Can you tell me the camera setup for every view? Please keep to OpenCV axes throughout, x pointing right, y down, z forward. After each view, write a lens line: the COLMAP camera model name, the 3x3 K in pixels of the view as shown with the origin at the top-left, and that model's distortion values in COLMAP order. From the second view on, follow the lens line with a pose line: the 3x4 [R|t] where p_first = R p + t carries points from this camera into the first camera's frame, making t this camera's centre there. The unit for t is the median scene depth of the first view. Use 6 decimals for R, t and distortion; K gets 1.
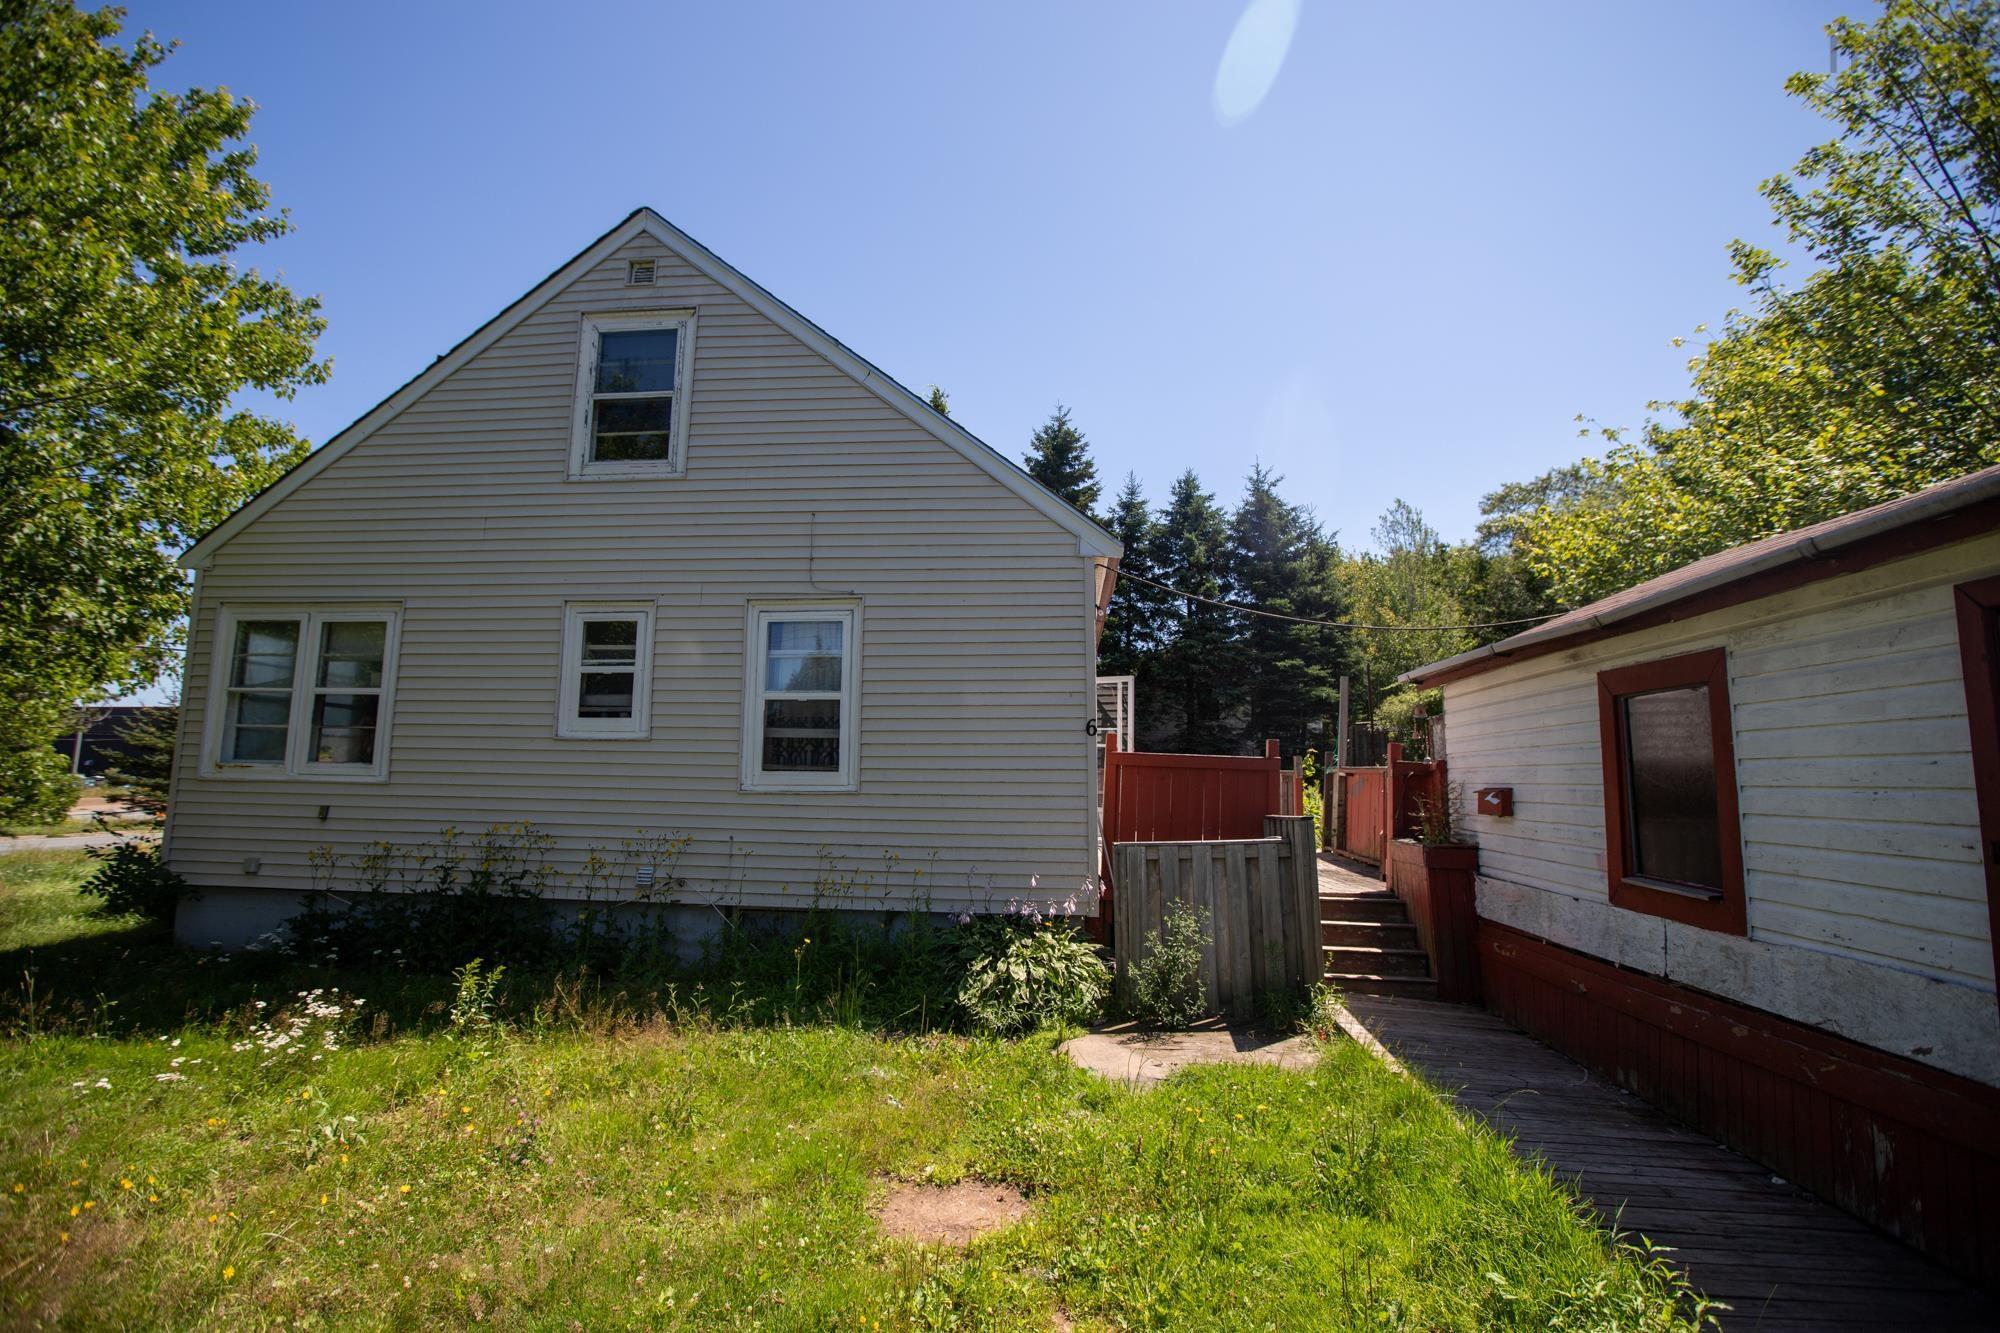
lens RADIAL K [[914.6, 0, 999.1], [0, 914.6, 674.3], [0, 0, 1]] dist [0.002954, -0.000078]
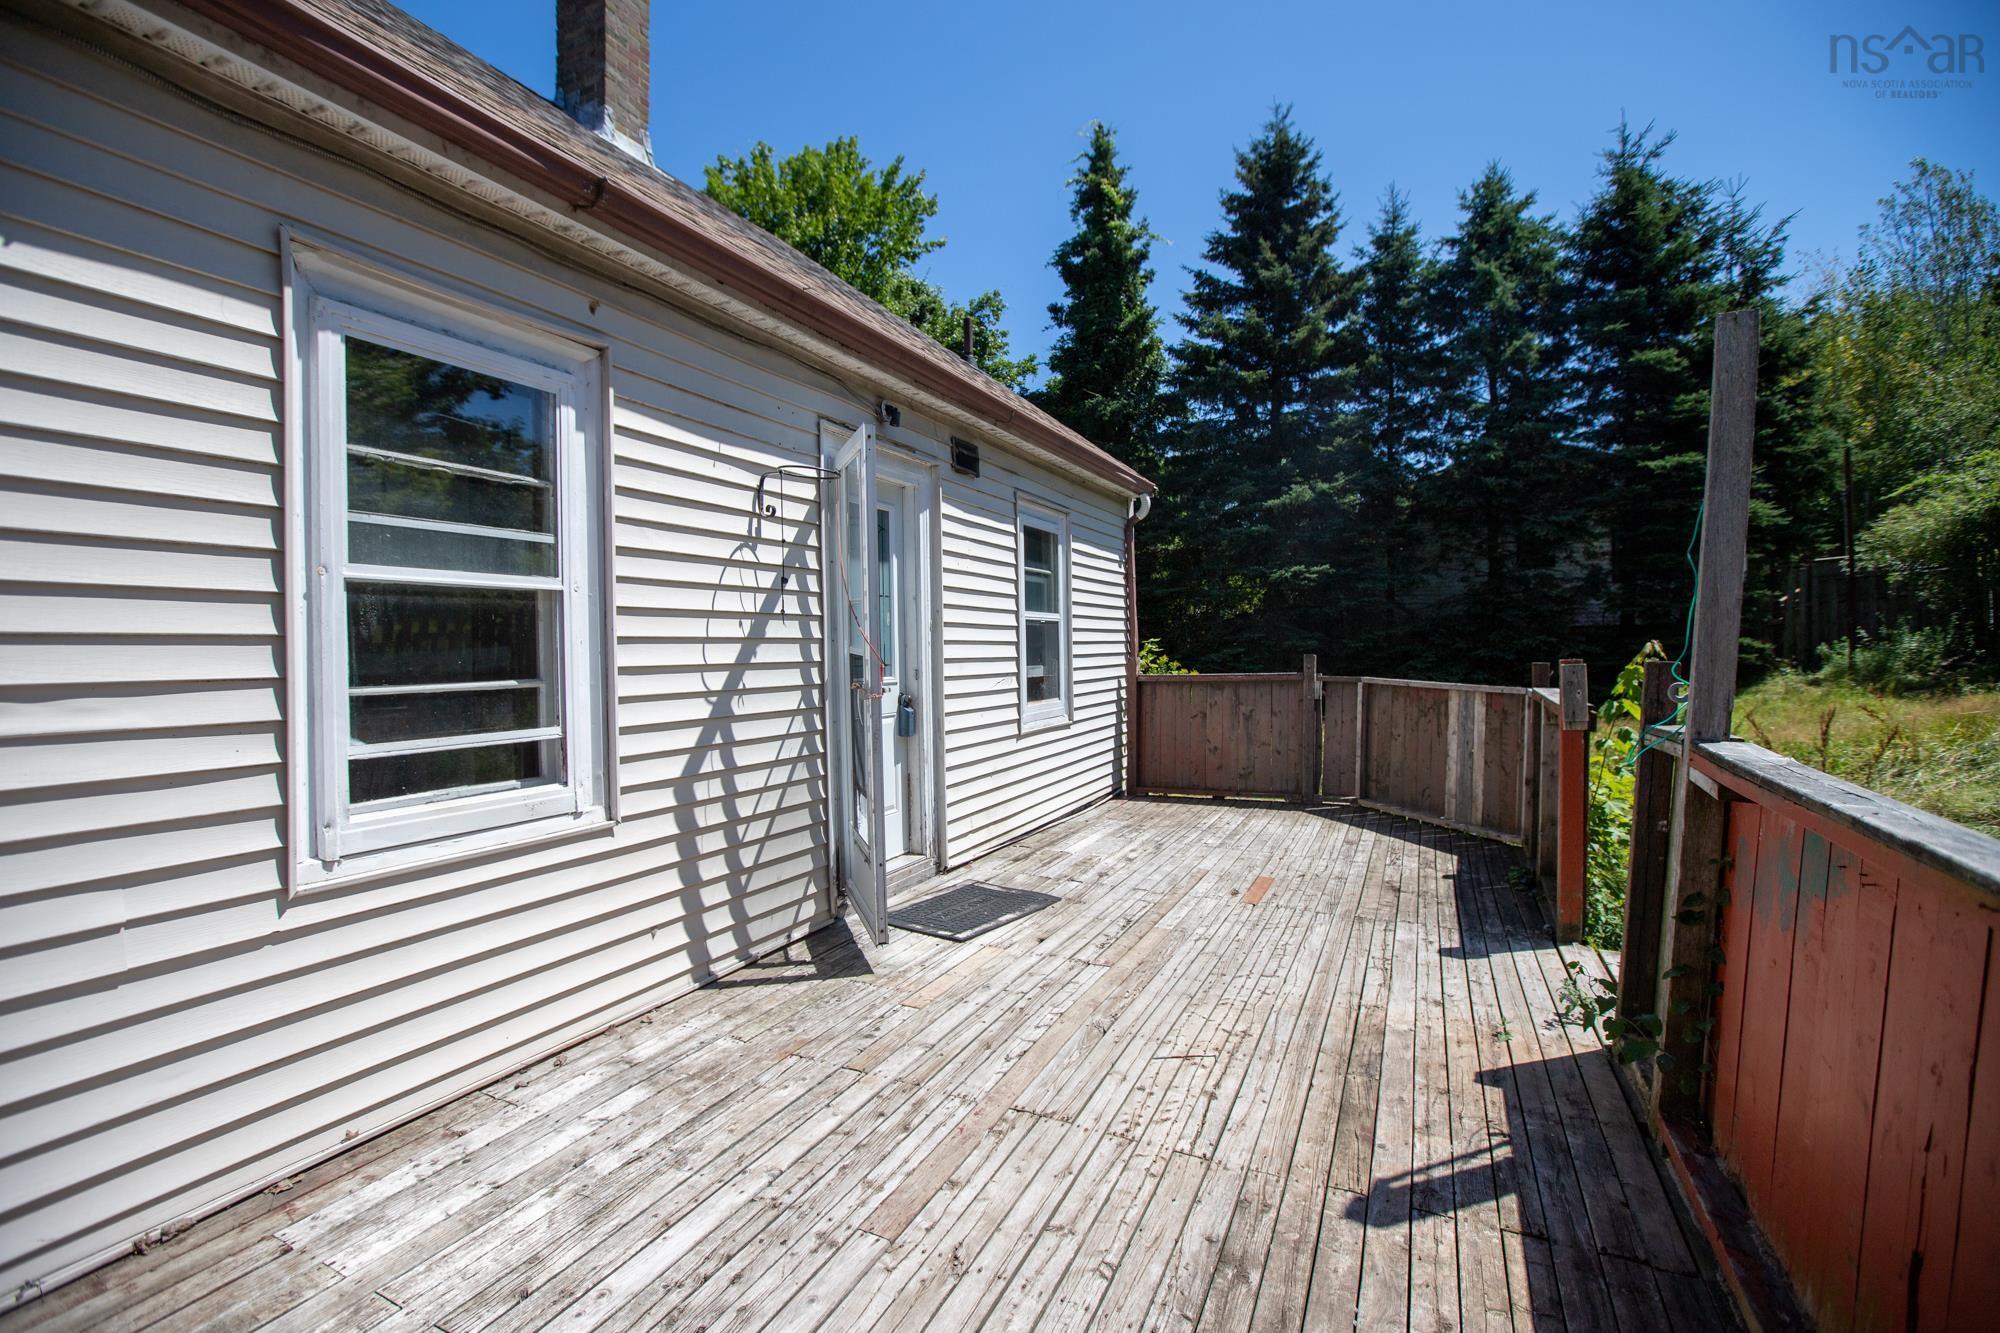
lens RADIAL K [[914.6, 0, 988.6], [0, 914.6, 652.2], [0, 0, 1]] dist [0.002954, -0.000078]
pose [[0.936401, -0.019289, -0.350401, 0.100994], [0.064359, 0.990992, 0.117439, 0.009727], [0.344979, -0.132521, 0.929208, 0.269118]]
